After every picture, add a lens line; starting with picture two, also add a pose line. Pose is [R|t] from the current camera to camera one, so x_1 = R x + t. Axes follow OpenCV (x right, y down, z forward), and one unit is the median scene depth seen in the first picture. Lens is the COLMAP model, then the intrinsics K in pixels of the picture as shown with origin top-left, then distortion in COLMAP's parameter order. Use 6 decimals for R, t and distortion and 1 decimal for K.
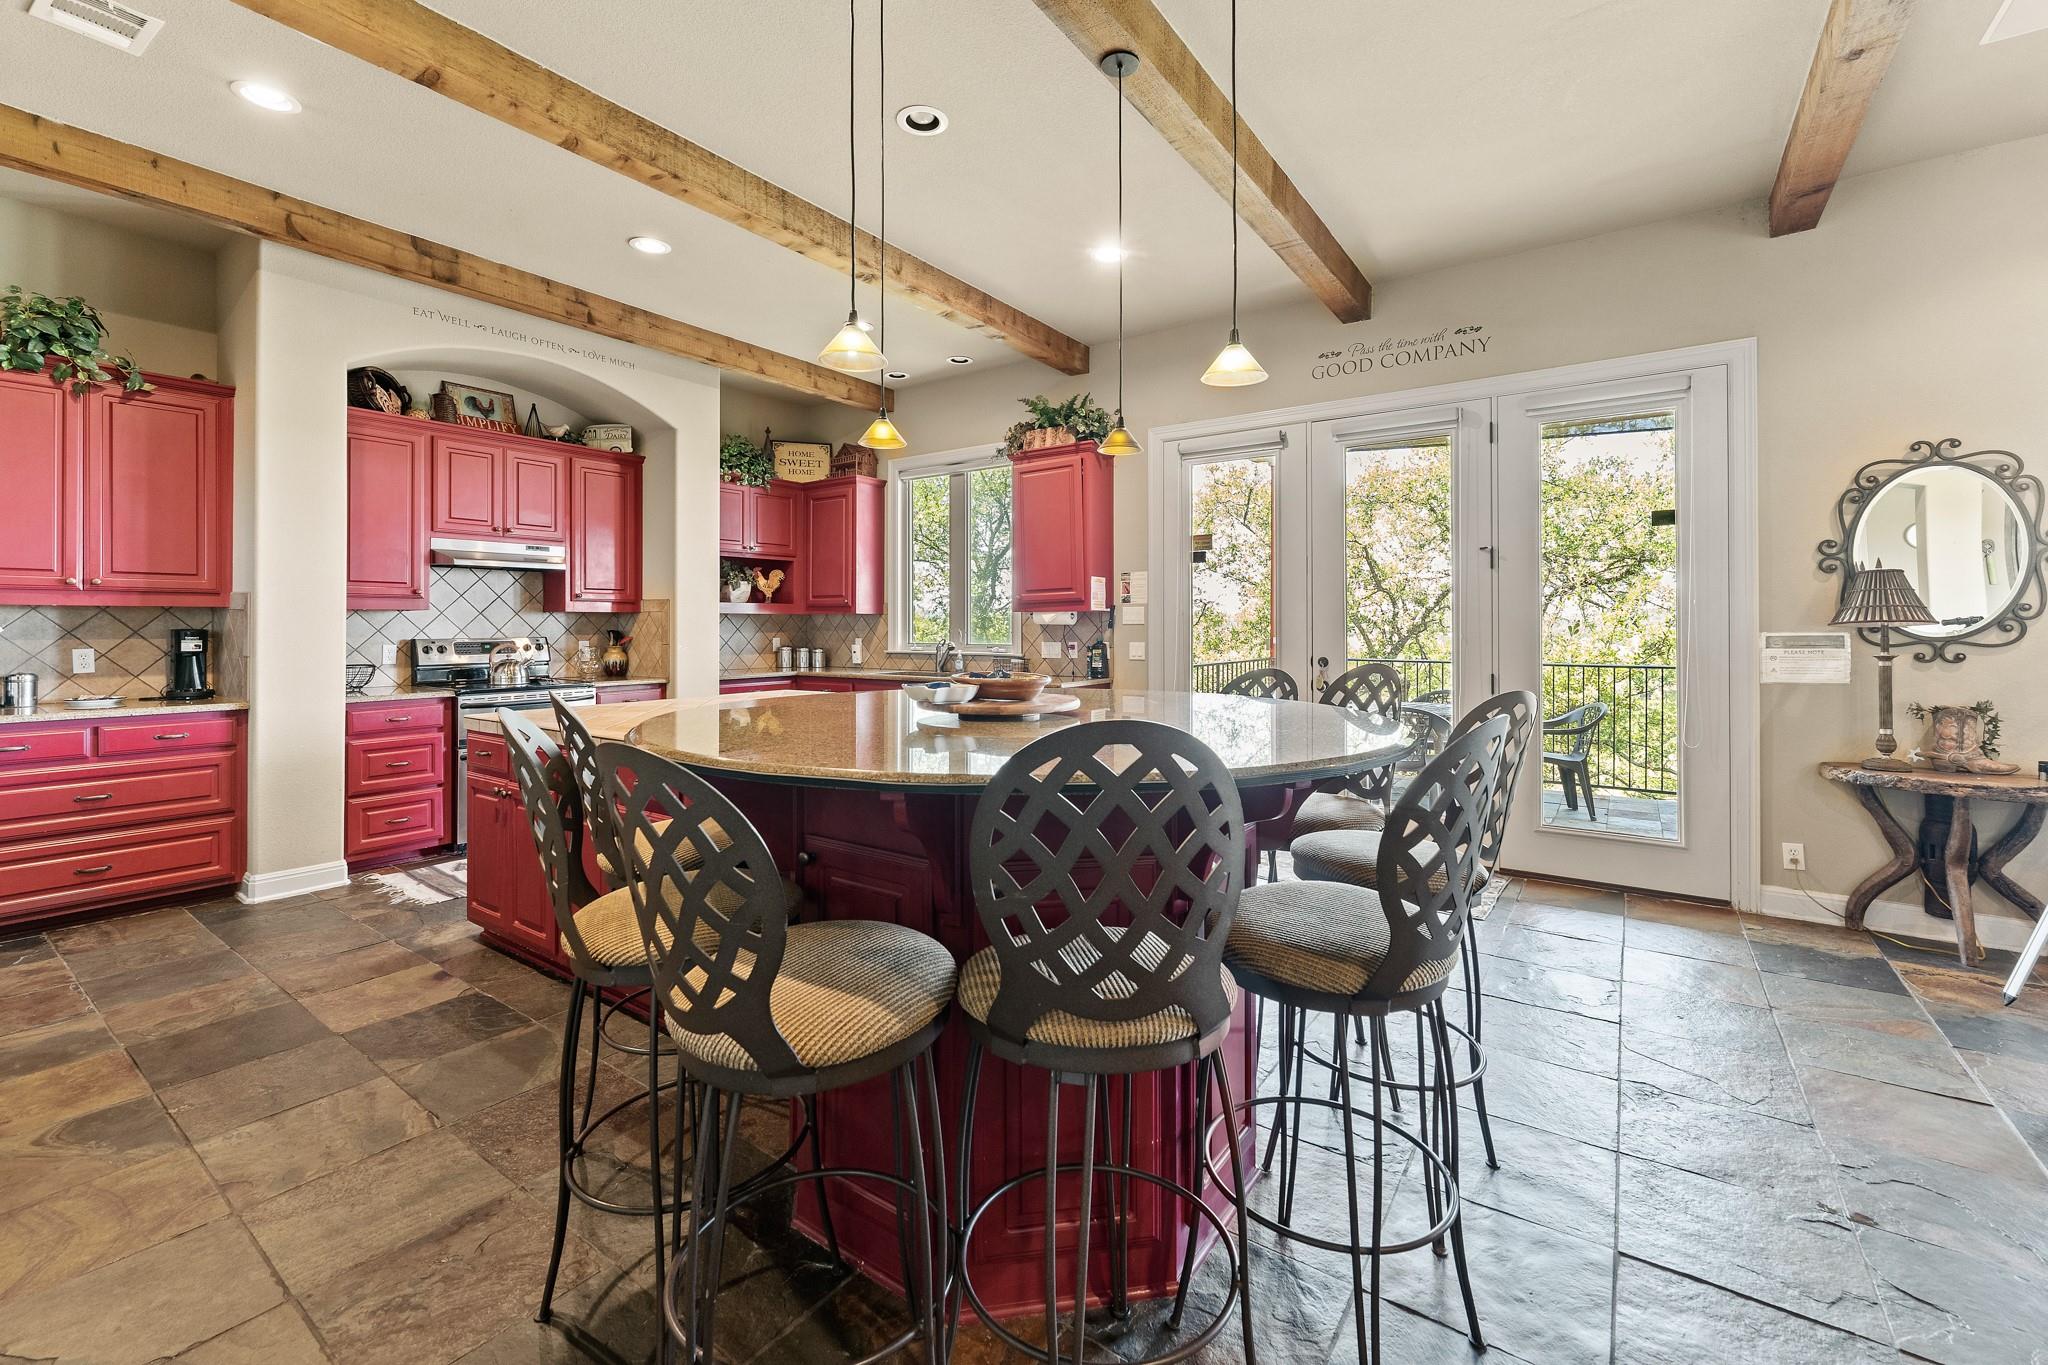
lens RADIAL K [[846.7, 0, 1024.4], [0, 846.7, 634.7], [0, 0, 1]] dist [0.001148, 0.000072]
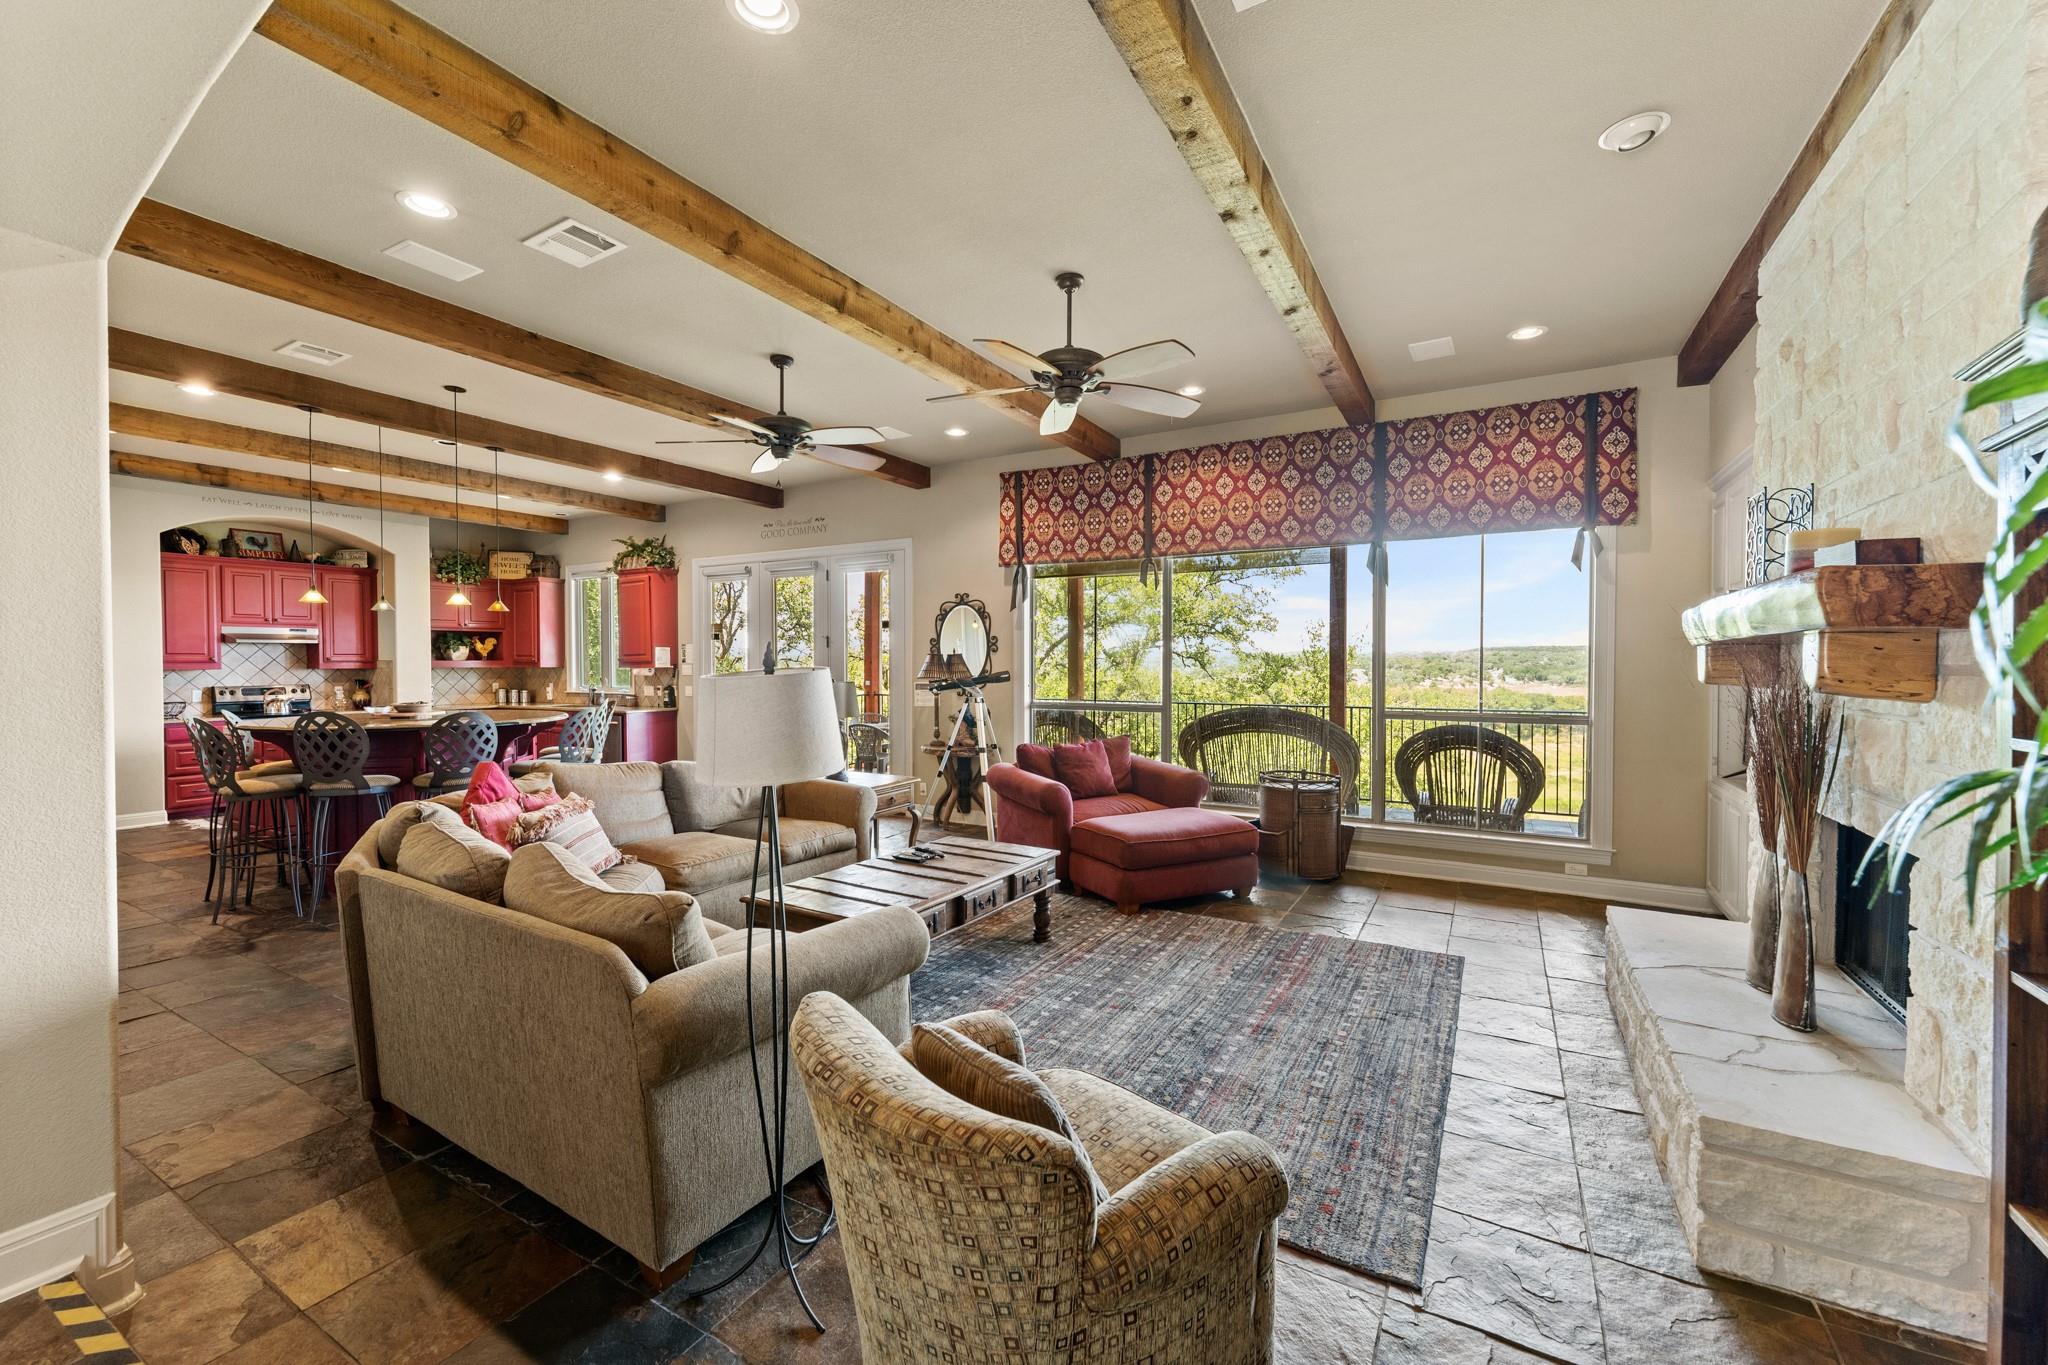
lens RADIAL K [[815.2, 0, 1017.6], [0, 815.2, 686.7], [0, 0, 1]] dist [0.000984, 0.000207]
pose [[0.995514, -0.003939, 0.094532, 0.622505], [0.002115, 0.999810, 0.019394, -0.019800], [-0.094590, -0.019107, 0.995333, -0.661495]]
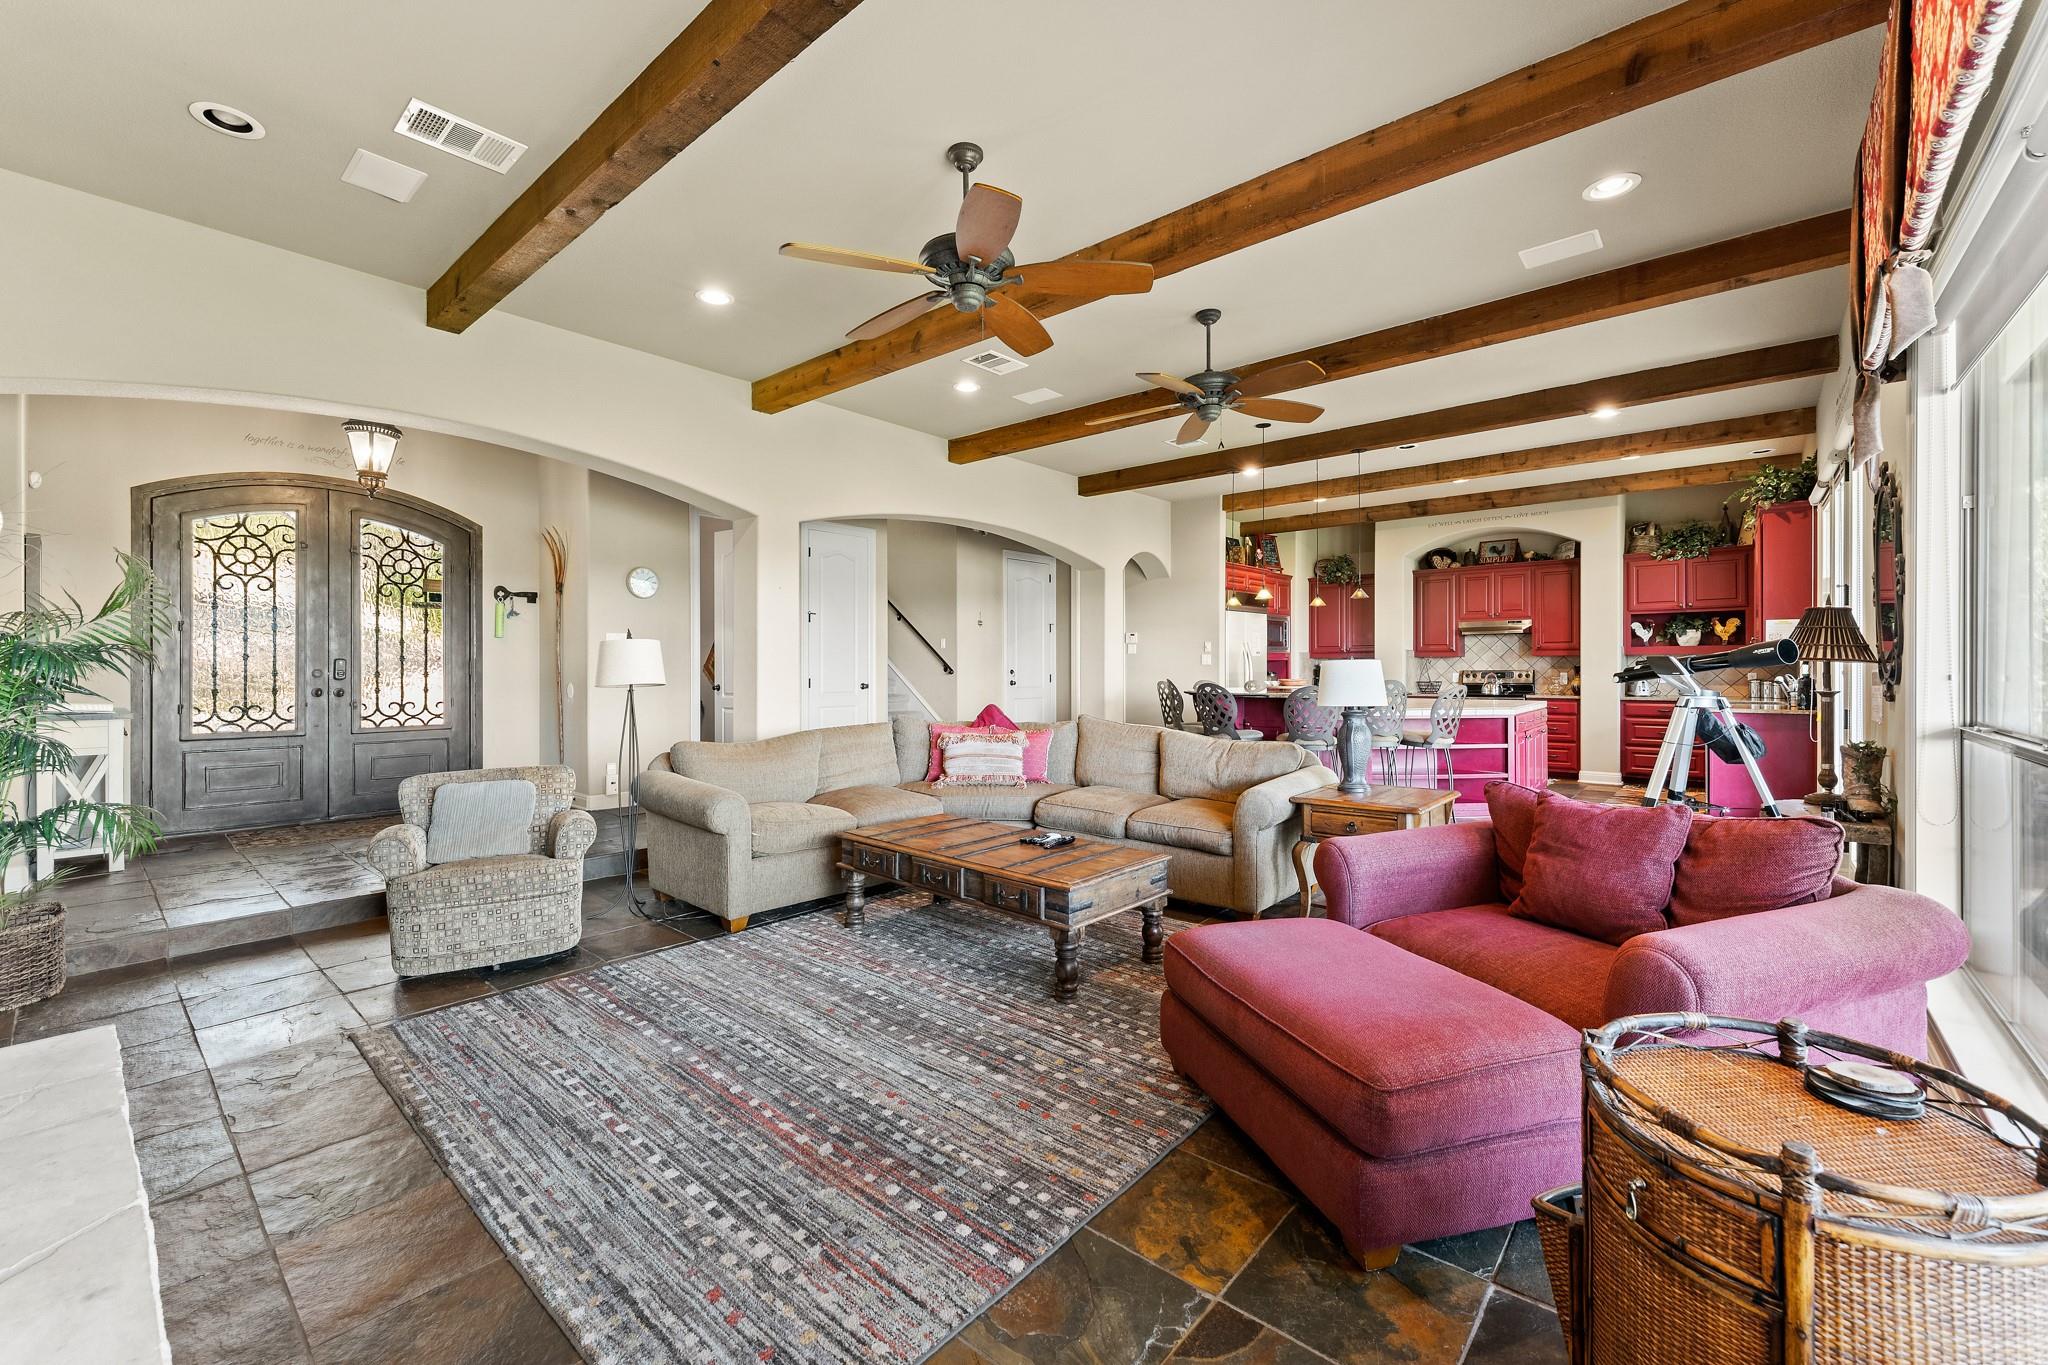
lens RADIAL K [[825.9, 0, 1011.2], [0, 825.9, 669.5], [0, 0, 1]] dist [0.000704, 0.000074]
pose [[-0.091163, 0.004663, -0.995825, 1.256264], [-0.006585, 0.999964, 0.005285, -0.000408], [0.995814, 0.007039, -0.091129, 0.066337]]
